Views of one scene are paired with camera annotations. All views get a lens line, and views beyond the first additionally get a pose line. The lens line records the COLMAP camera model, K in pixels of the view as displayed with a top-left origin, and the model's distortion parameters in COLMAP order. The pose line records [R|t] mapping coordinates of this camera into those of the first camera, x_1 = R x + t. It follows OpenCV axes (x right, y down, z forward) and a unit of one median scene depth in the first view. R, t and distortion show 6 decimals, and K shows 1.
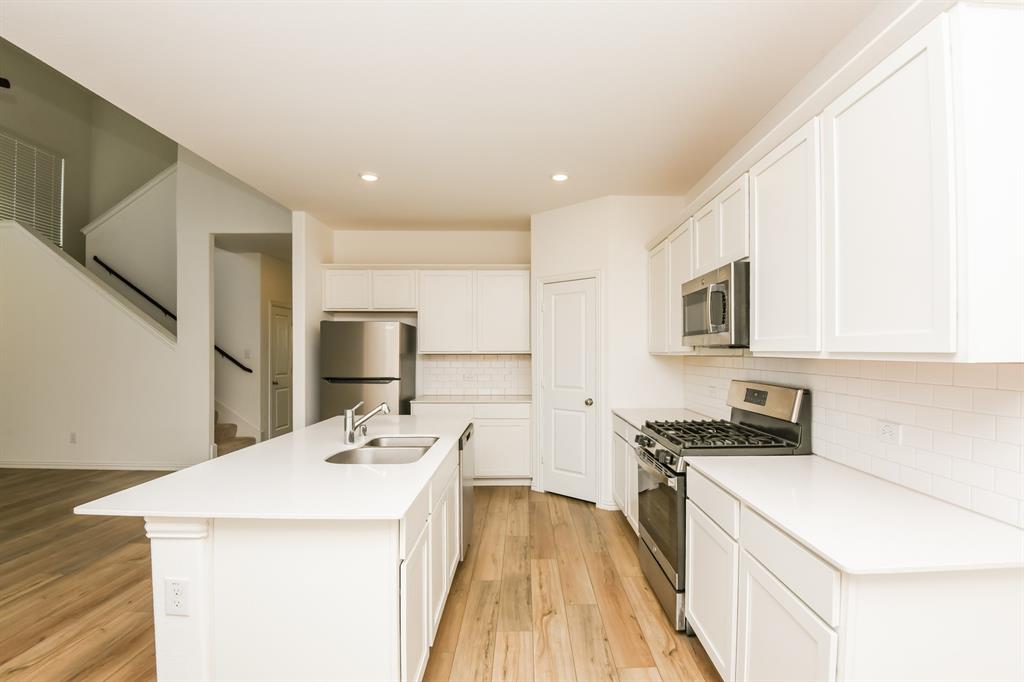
lens RADIAL K [[493.3, 0, 516.6], [0, 493.3, 347.8], [0, 0, 1]] dist [0.006288, -0.002615]
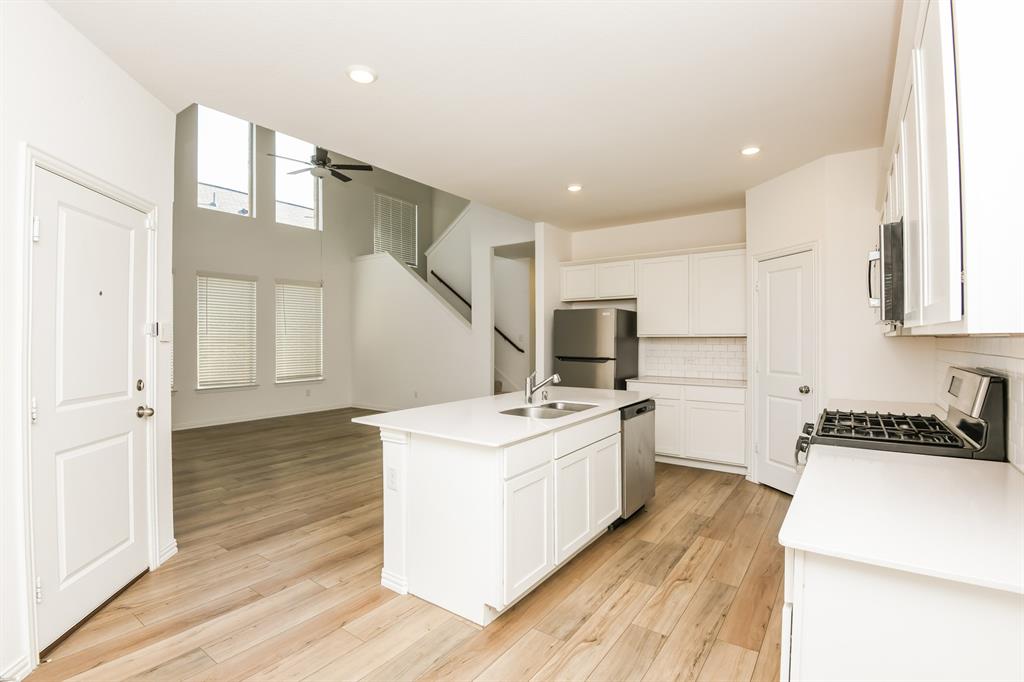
lens RADIAL K [[493.3, 0, 510.7], [0, 493.3, 335.5], [0, 0, 1]] dist [0.006288, -0.002615]
pose [[0.803052, -0.003182, -0.595900, 0.241498], [0.003079, 0.999995, -0.001190, 0.010234], [0.595900, -0.000879, 0.803058, -0.039028]]
